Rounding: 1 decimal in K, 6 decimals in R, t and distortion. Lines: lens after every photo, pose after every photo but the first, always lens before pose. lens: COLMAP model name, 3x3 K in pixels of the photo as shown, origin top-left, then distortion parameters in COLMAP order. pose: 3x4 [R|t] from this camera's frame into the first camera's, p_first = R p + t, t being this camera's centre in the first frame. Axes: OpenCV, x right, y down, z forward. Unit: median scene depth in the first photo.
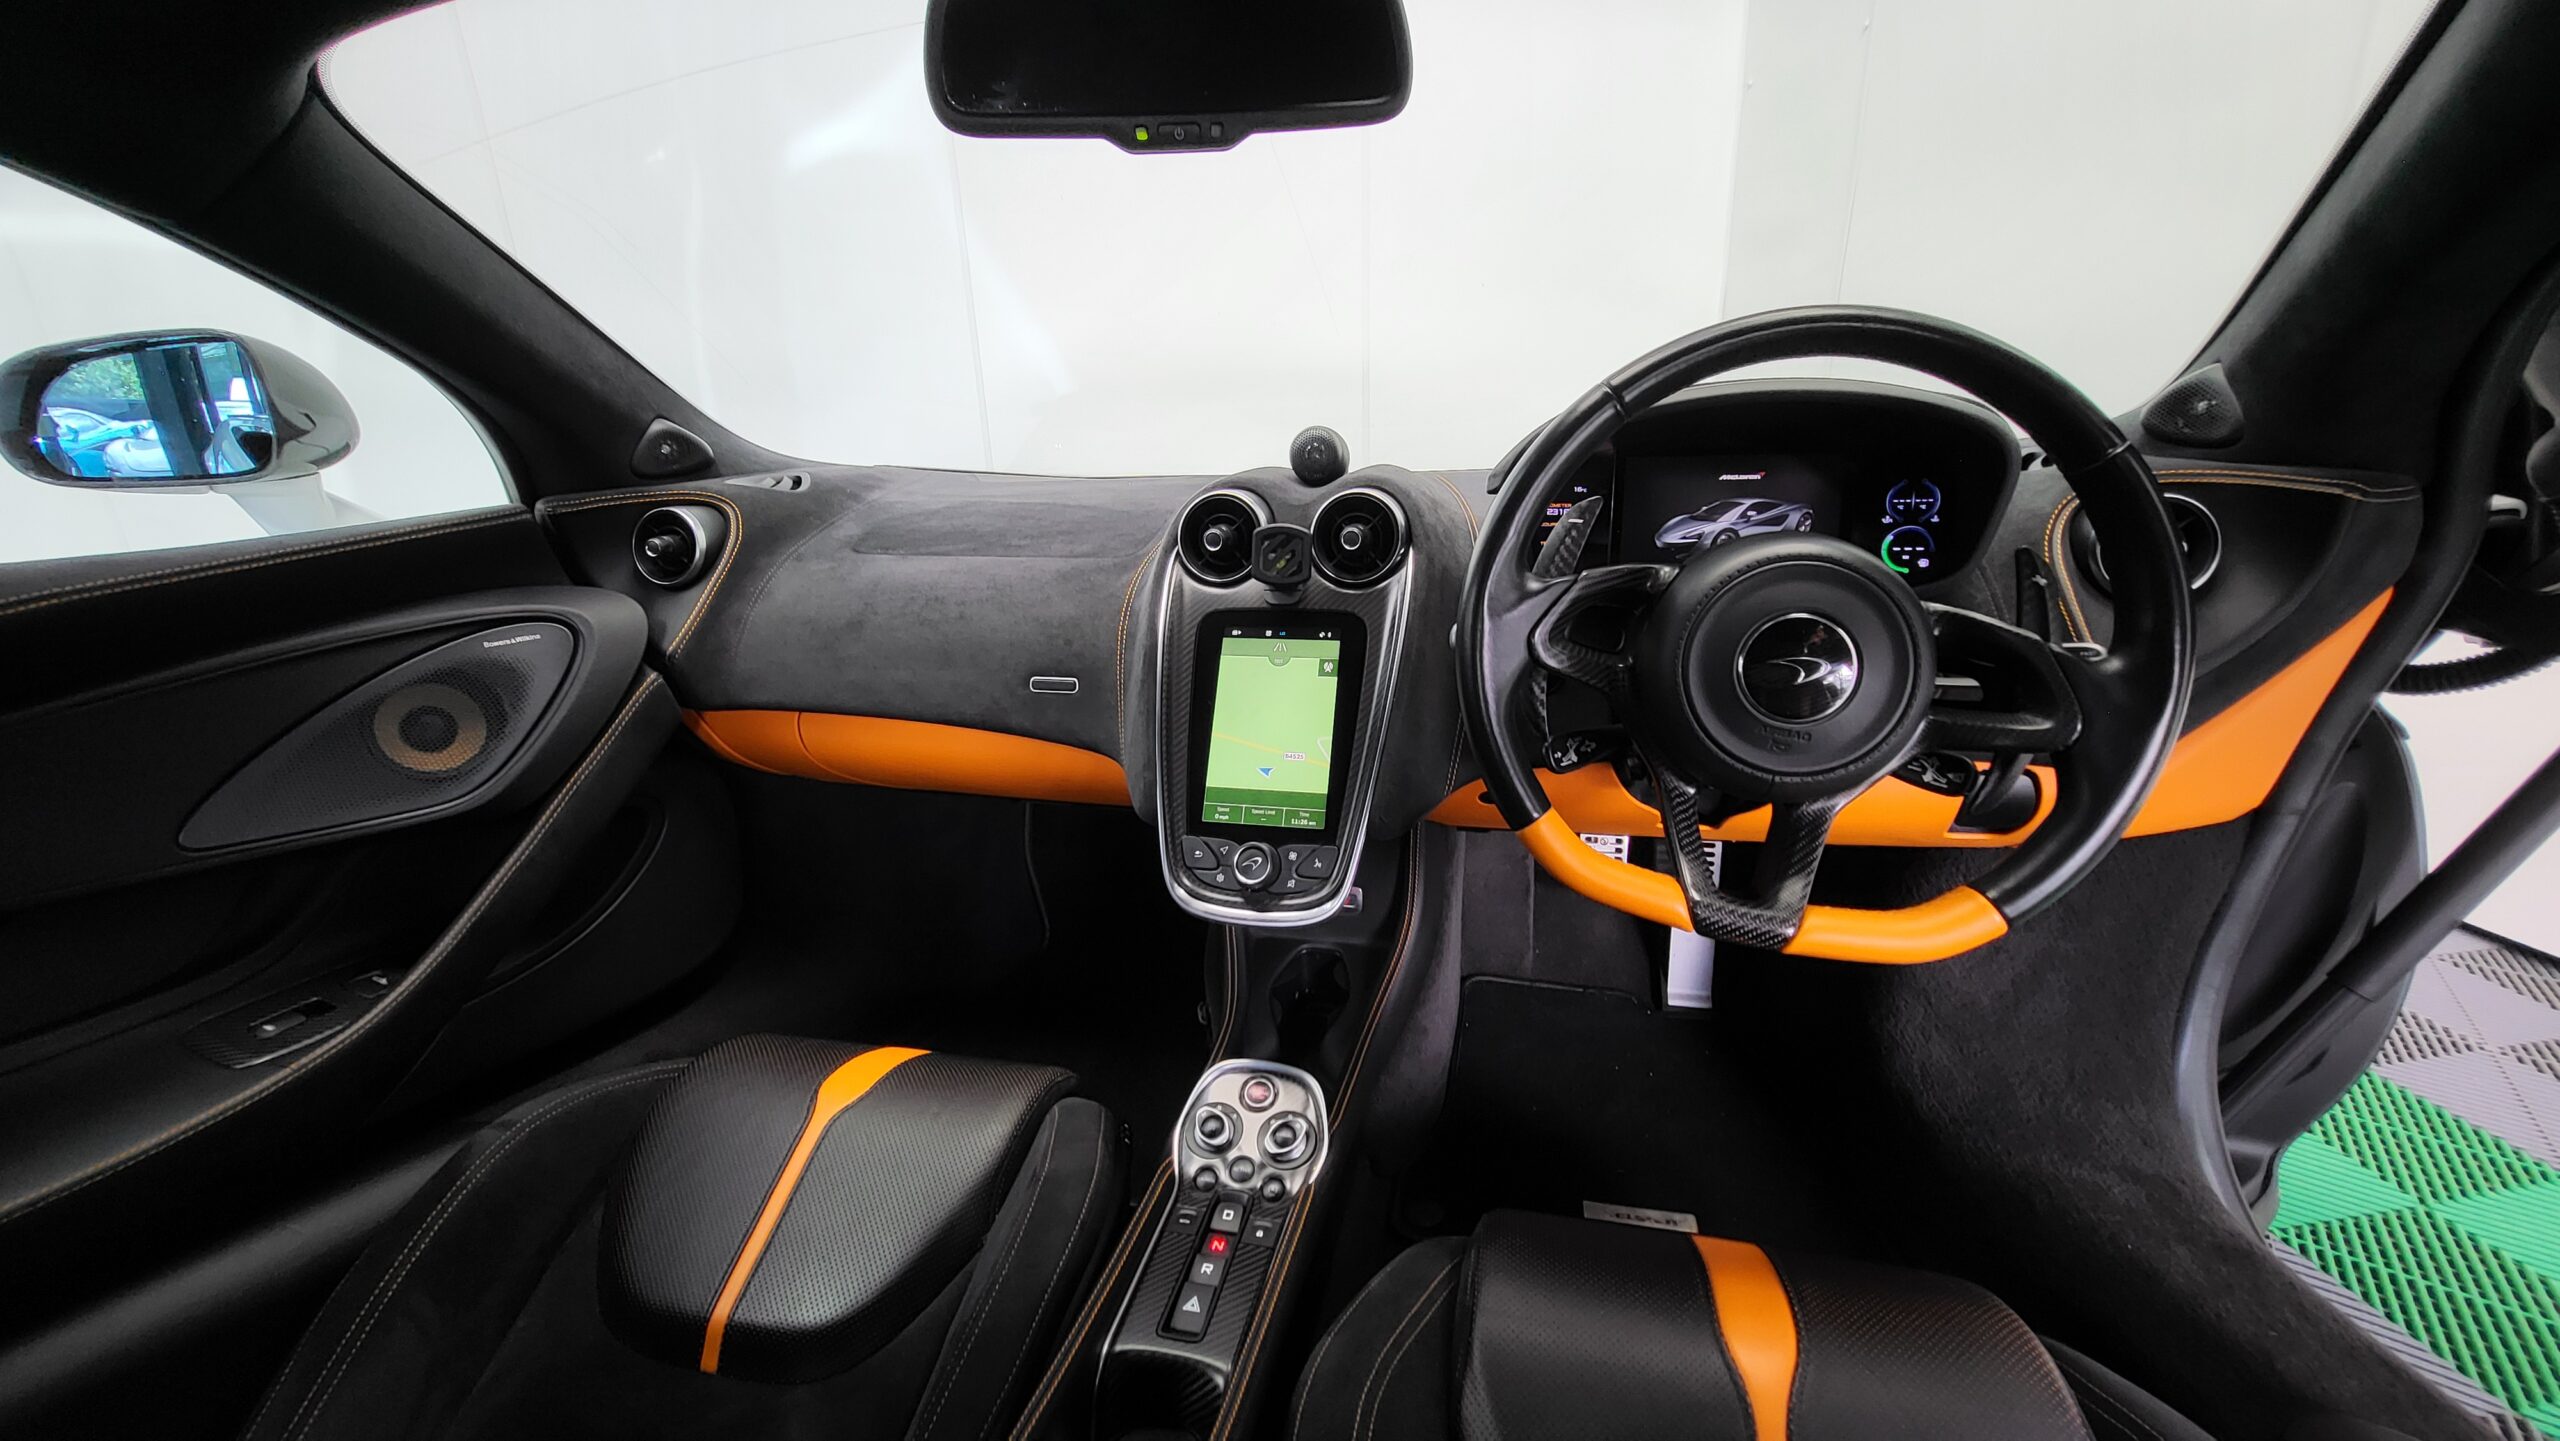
lens RADIAL K [[1007.0, 0, 1288.3], [0, 1007.0, 739.2], [0, 0, 1]] dist [-0.000279, -0.001028]
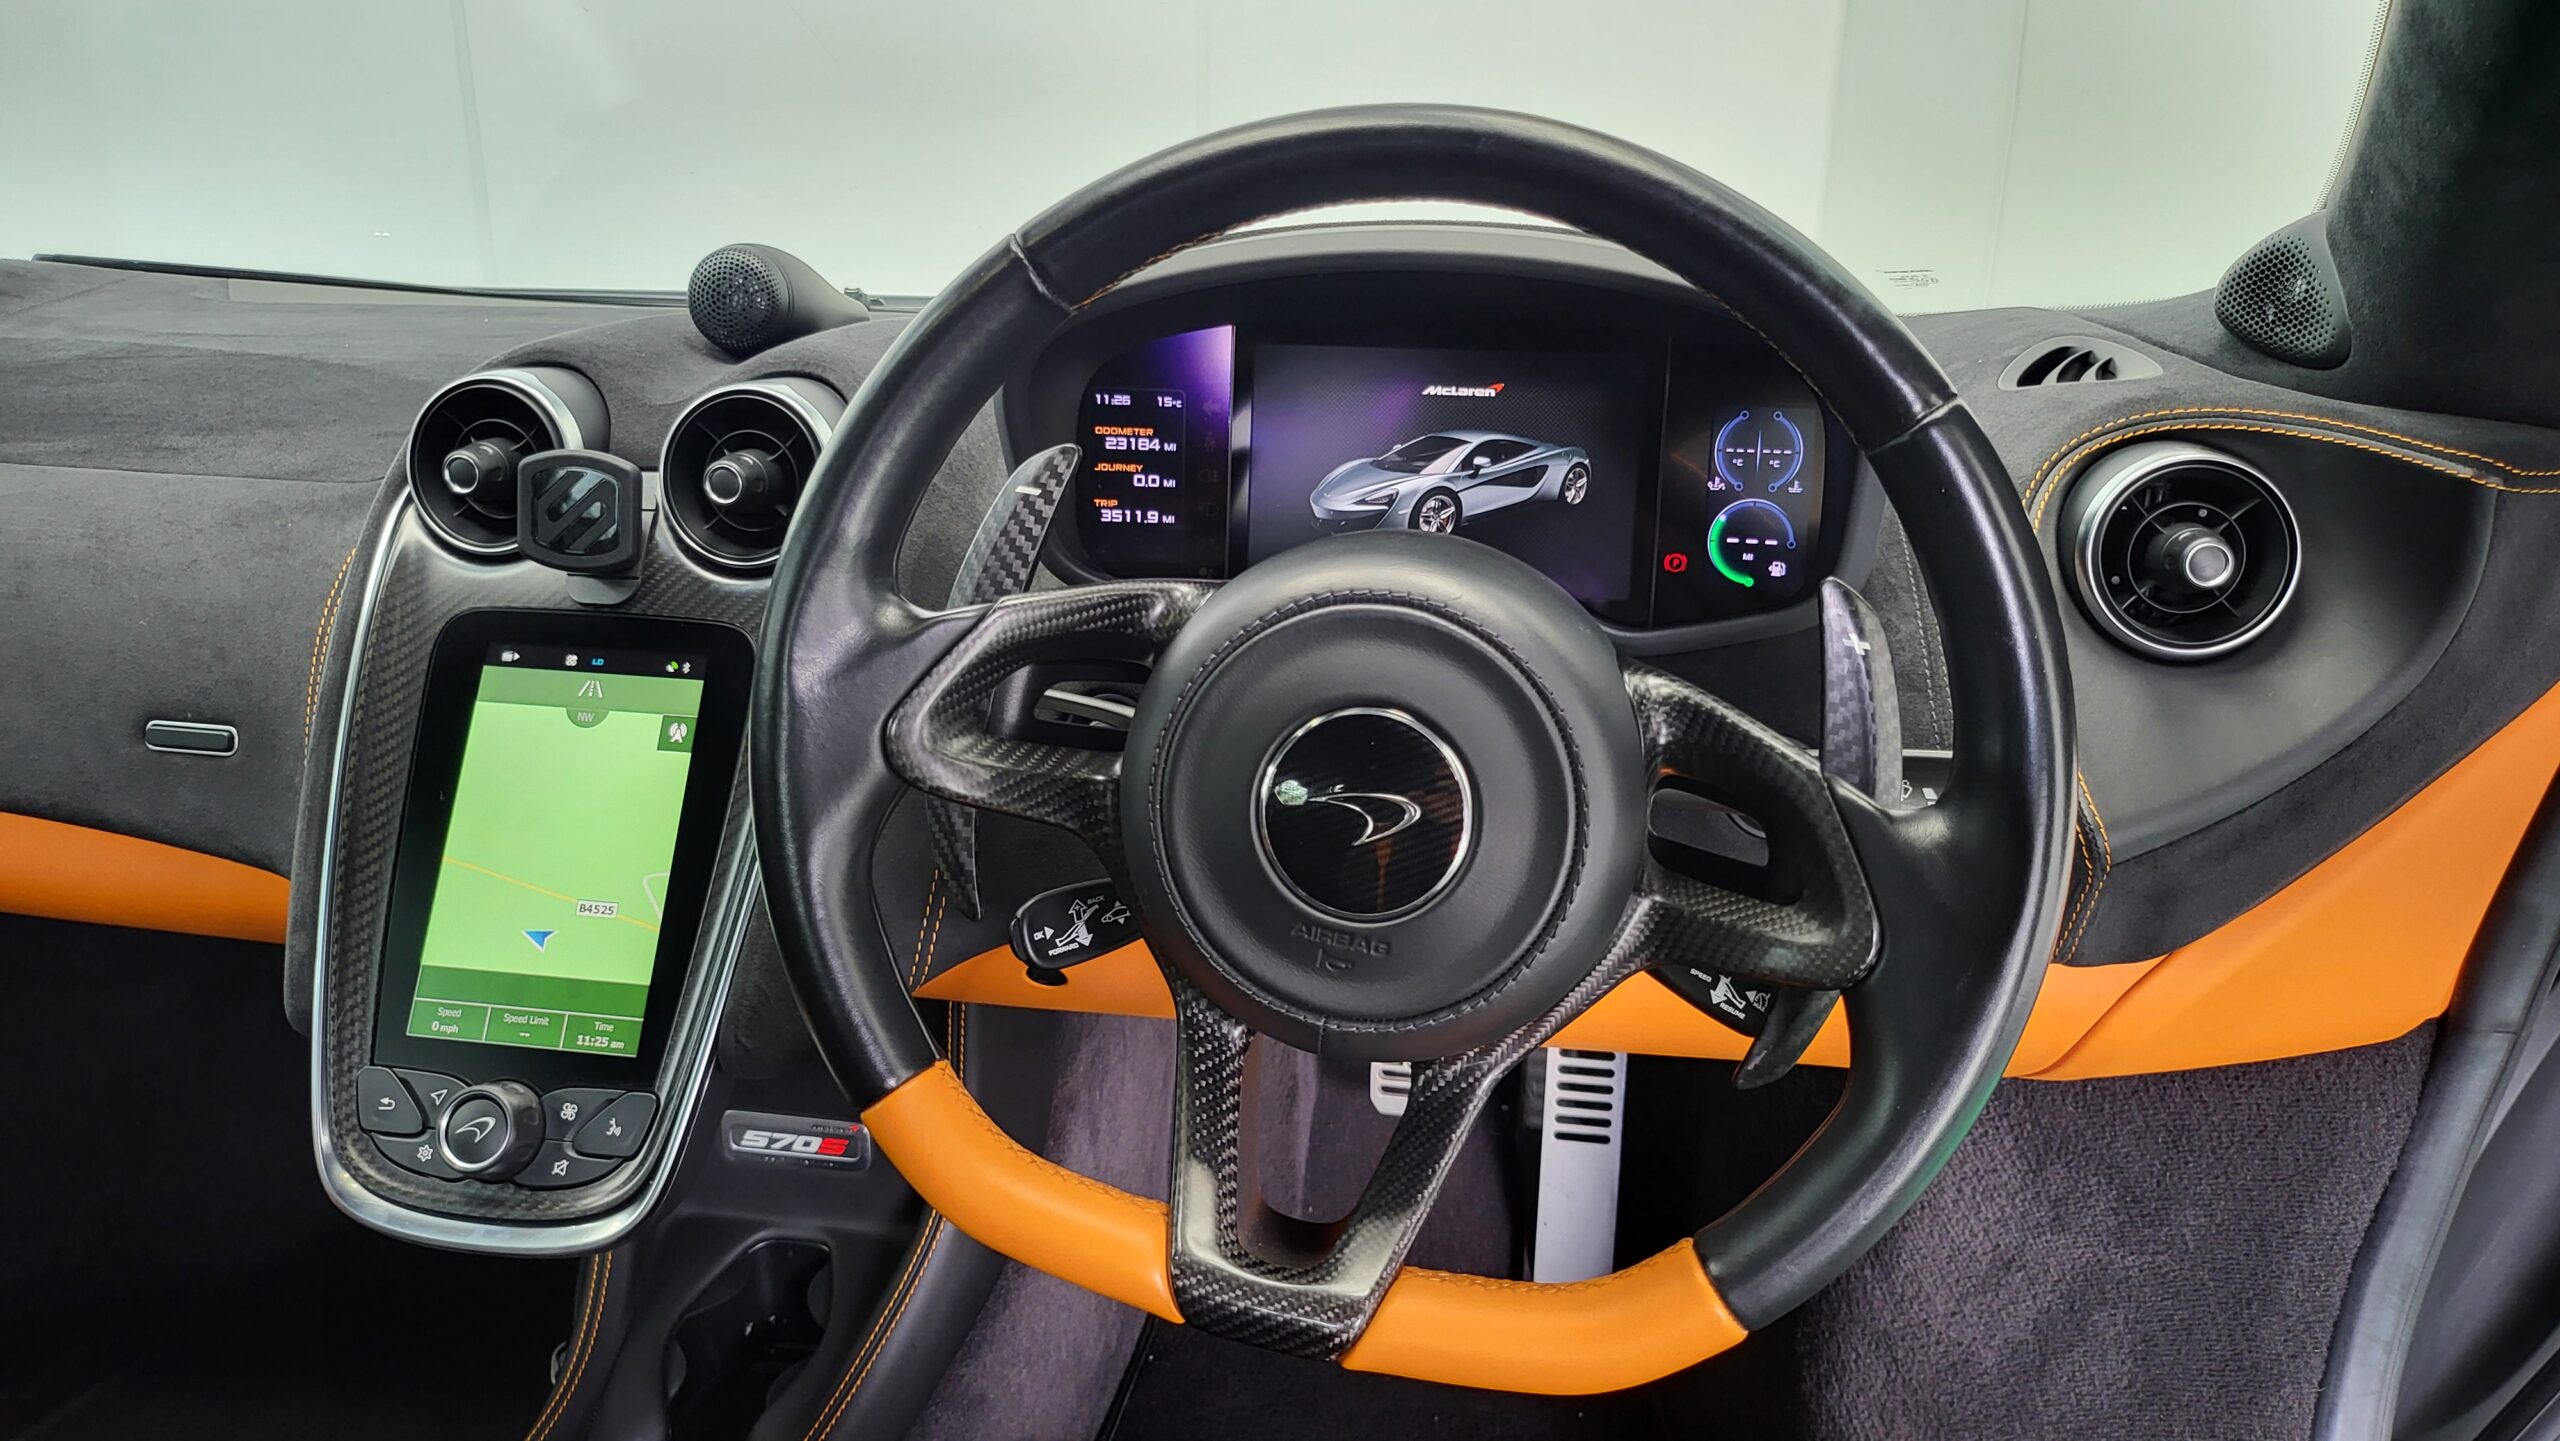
lens RADIAL K [[1807.2, 0, 1287.7], [0, 1807.2, 716.5], [0, 0, 1]] dist [0.057645, -0.065995]
pose [[0.997371, 0.019685, 0.069744, 0.291196], [-0.019311, 0.999795, -0.006043, -0.081910], [-0.069849, 0.004680, 0.997547, 0.063528]]
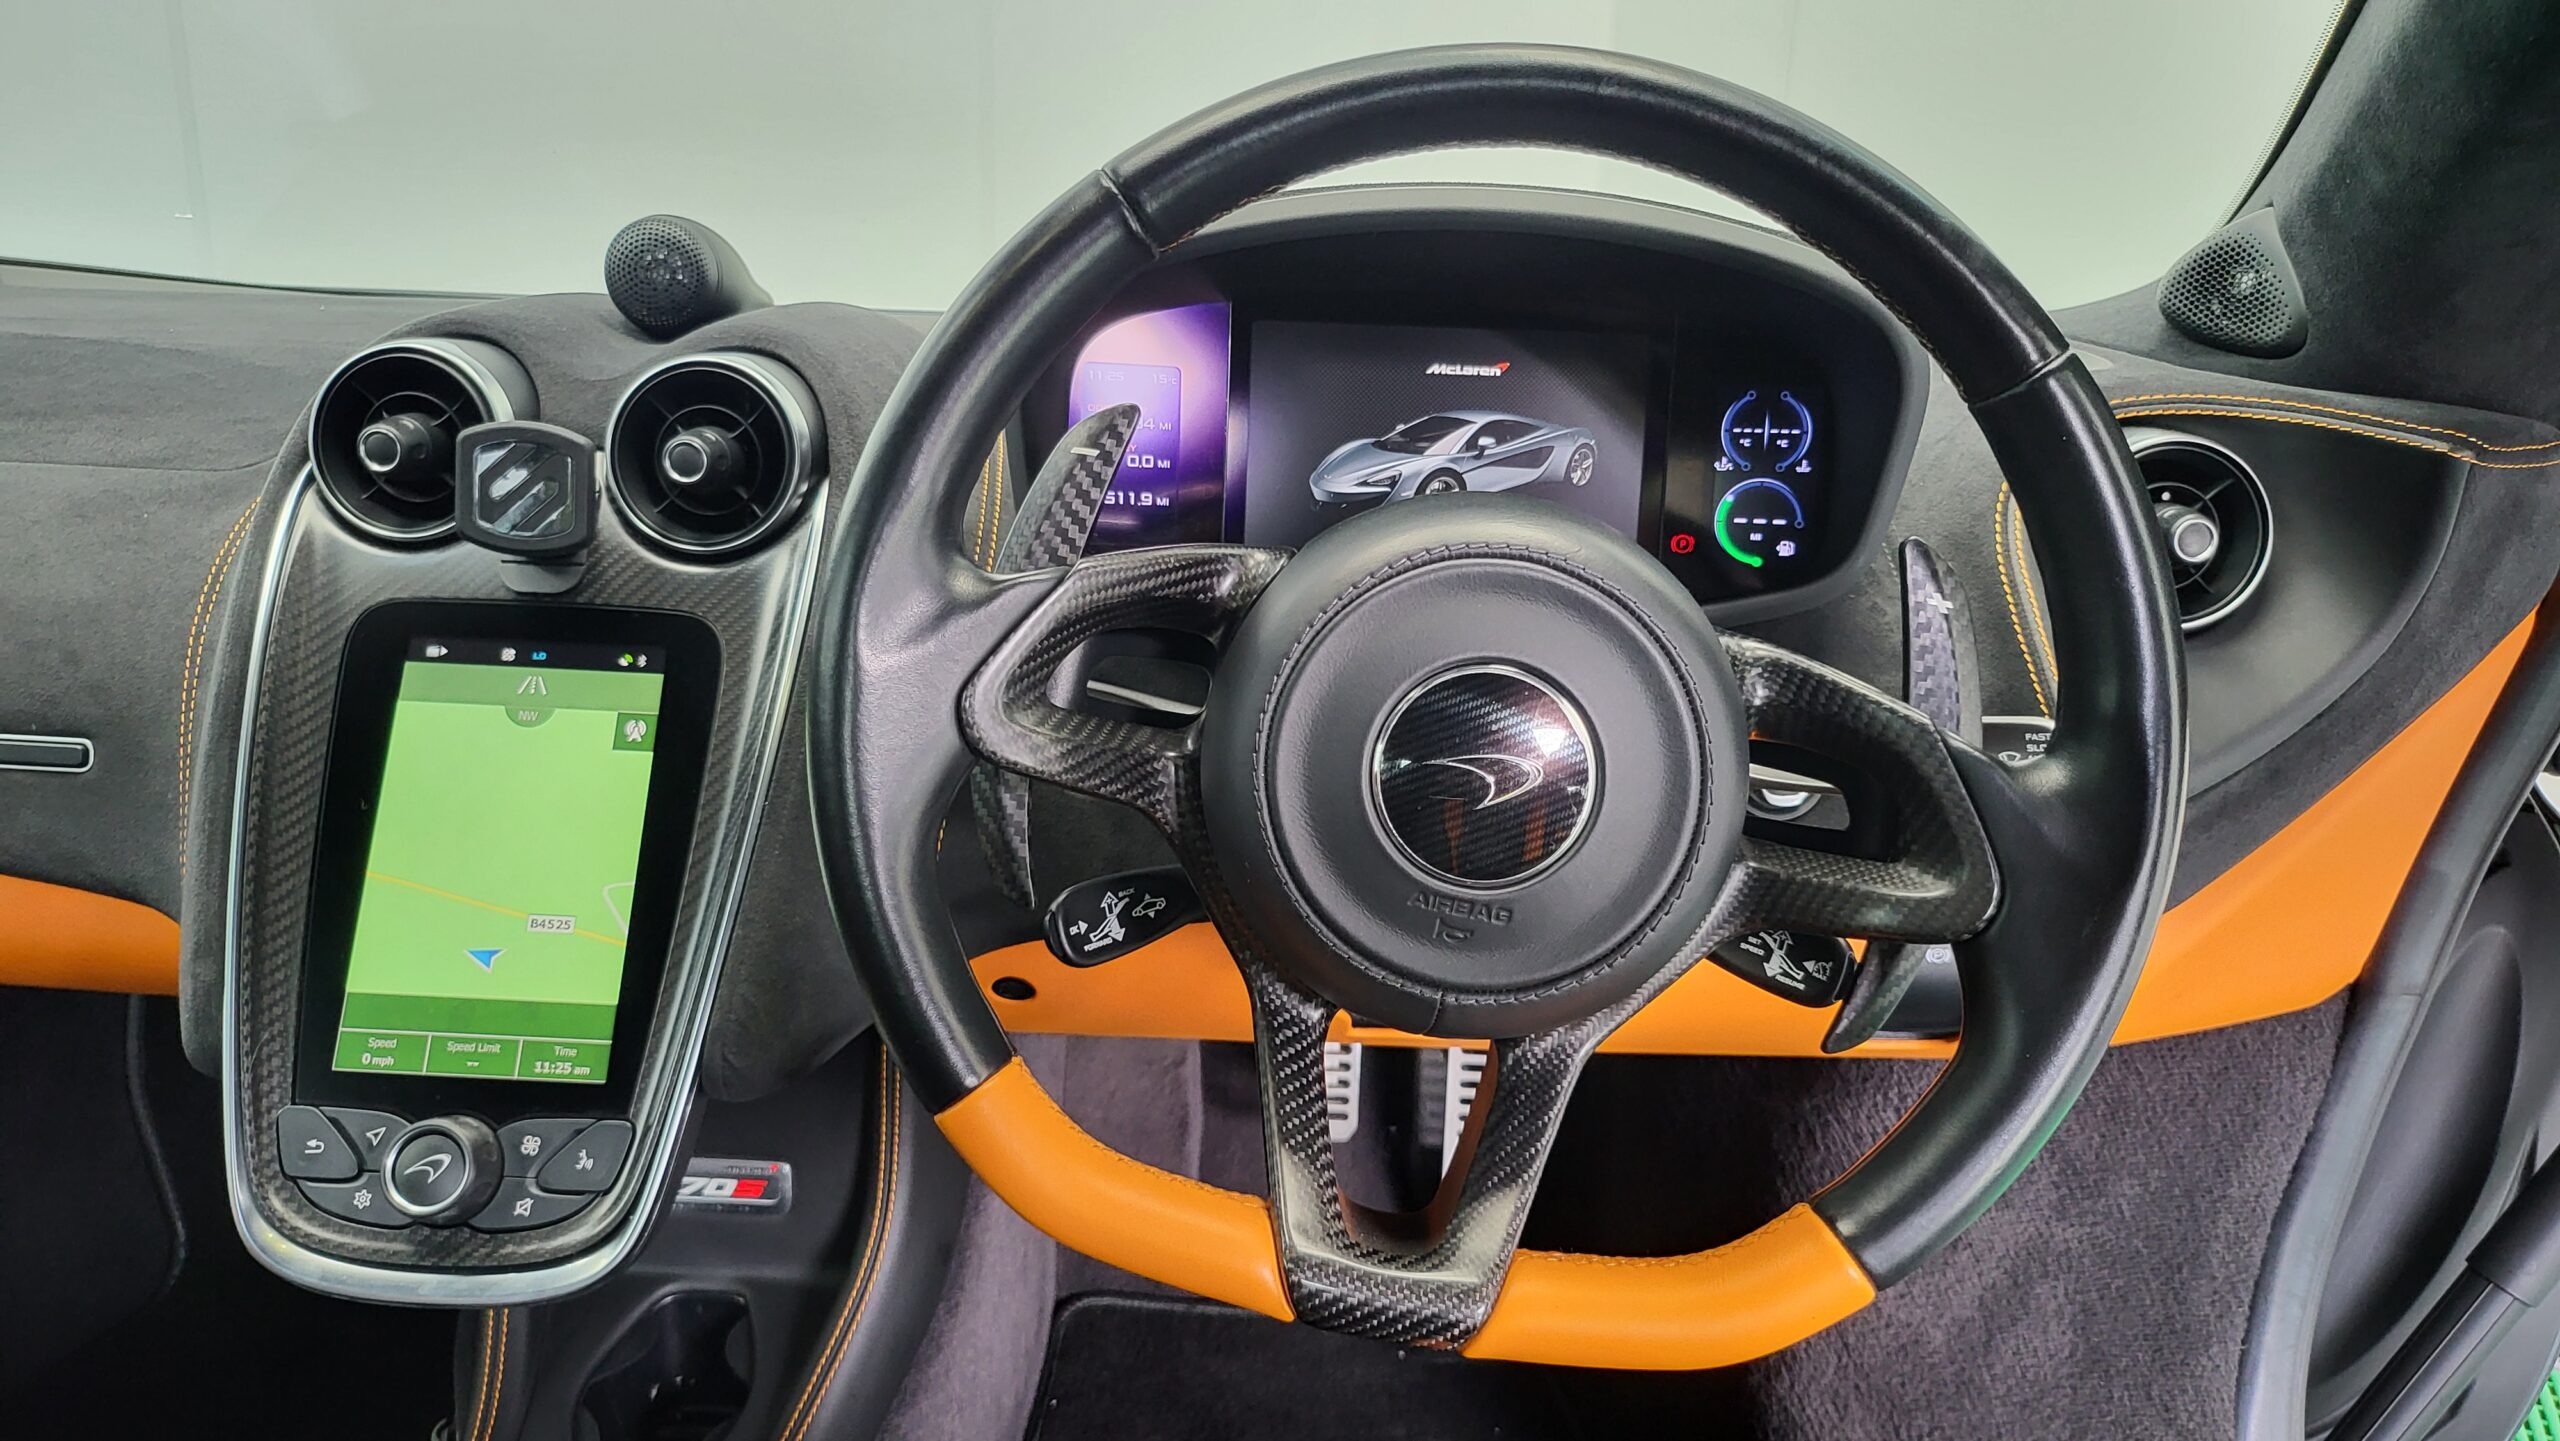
lens RADIAL K [[1817.9, 0, 1283.7], [0, 1817.9, 740.9], [0, 0, 1]] dist [0.051414, -0.065864]
pose [[0.978584, 0.005820, 0.205765, 0.164434], [-0.001037, 0.999727, -0.023348, -0.048119], [-0.205845, 0.022635, 0.978323, 0.109168]]
